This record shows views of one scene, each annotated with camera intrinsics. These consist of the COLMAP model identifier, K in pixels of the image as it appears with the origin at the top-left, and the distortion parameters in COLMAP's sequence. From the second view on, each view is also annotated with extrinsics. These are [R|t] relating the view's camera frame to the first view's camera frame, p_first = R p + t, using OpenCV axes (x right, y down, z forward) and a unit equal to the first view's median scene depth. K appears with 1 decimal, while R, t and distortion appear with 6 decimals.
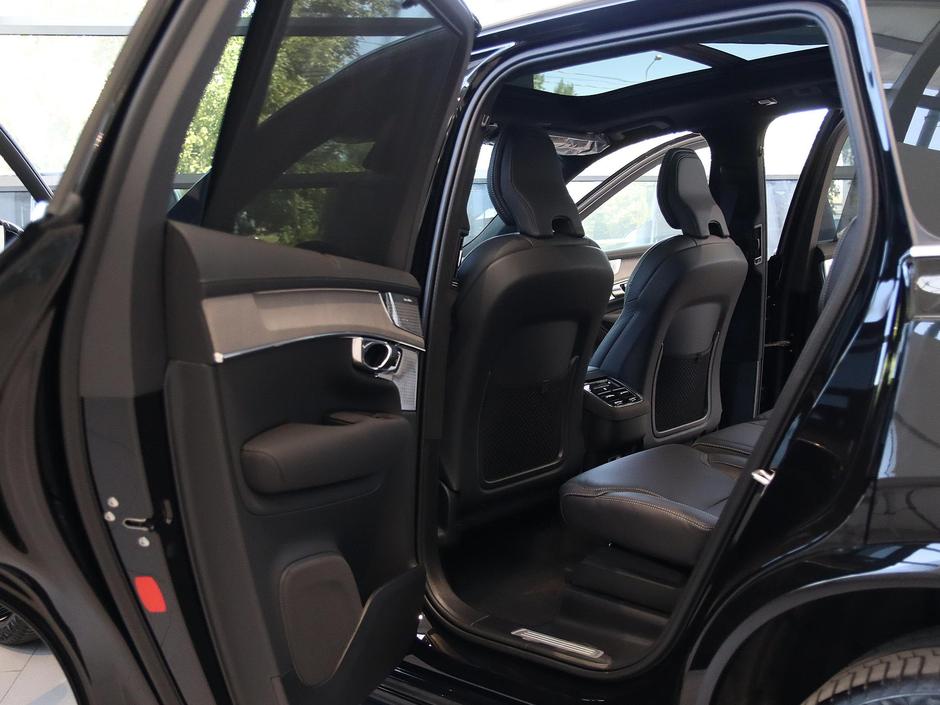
lens RADIAL K [[936.5, 0, 470.0], [0, 936.5, 352.5], [0, 0, 1]] dist [-0.063427, 0.006619]
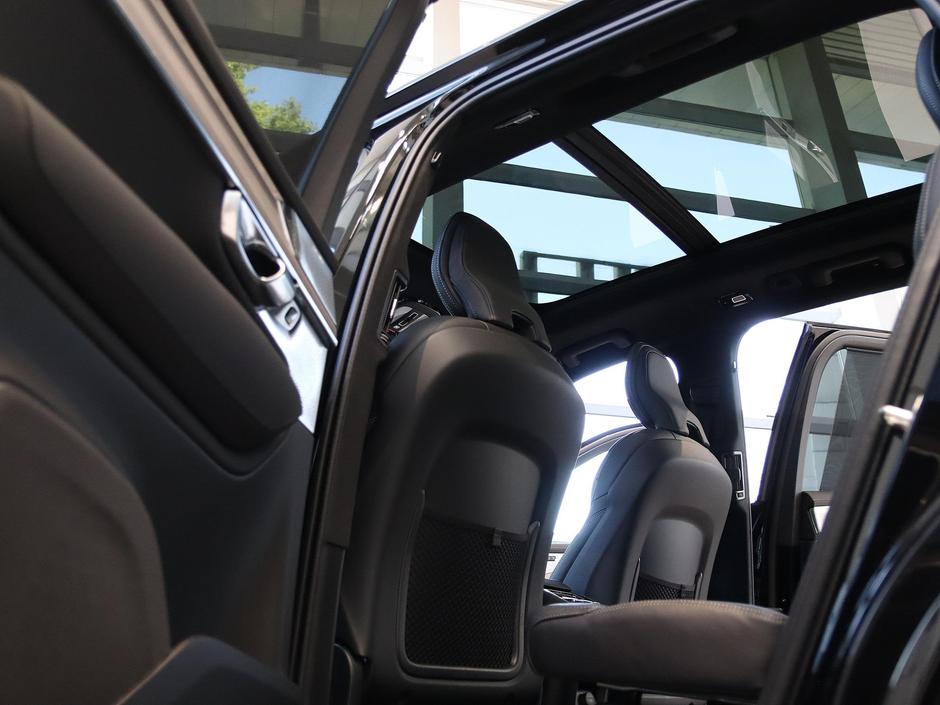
lens RADIAL K [[936.5, 0, 470.0], [0, 936.5, 352.5], [0, 0, 1]] dist [-0.063427, 0.006619]
pose [[0.995678, 0.064326, 0.066995, 0.001711], [-0.029160, 0.901363, -0.432083, 0.178566], [-0.088181, 0.428261, 0.899342, 0.239939]]
